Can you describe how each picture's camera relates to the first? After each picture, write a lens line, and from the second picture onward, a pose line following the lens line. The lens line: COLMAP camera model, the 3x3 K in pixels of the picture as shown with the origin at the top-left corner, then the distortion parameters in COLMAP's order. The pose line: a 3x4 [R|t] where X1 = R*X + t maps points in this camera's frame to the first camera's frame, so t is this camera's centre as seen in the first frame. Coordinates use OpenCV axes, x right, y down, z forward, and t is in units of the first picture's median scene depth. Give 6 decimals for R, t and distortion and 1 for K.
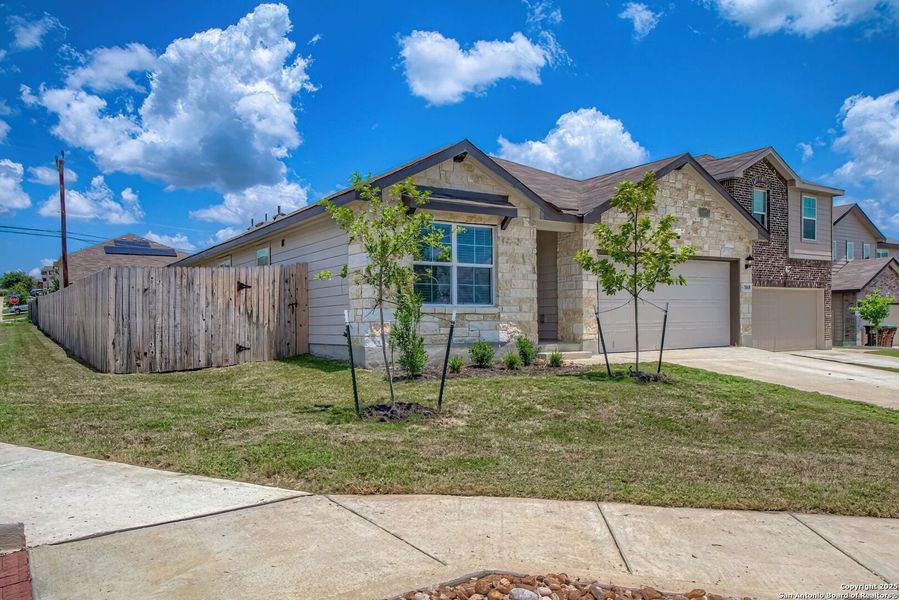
lens RADIAL K [[632.3, 0, 461.4], [0, 632.3, 295.5], [0, 0, 1]] dist [0.022038, 0.002189]
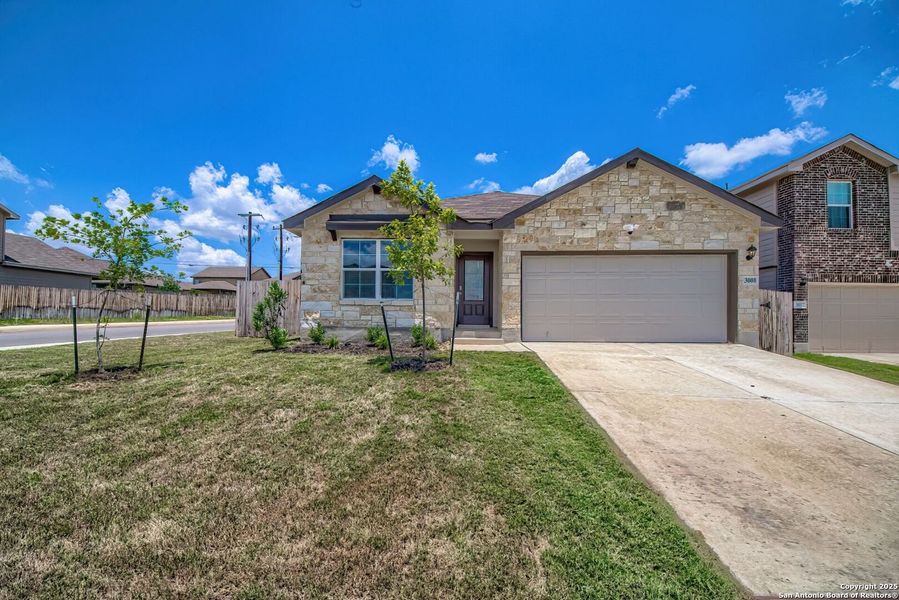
lens RADIAL K [[328.3, 0, 450.3], [0, 328.3, 307.4], [0, 0, 1]] dist [0.000828, -0.007473]
pose [[0.815391, 0.000154, -0.578910, 0.391961], [0.007428, 0.999915, 0.010729, 0.019629], [0.578862, -0.013049, 0.815321, 0.377922]]
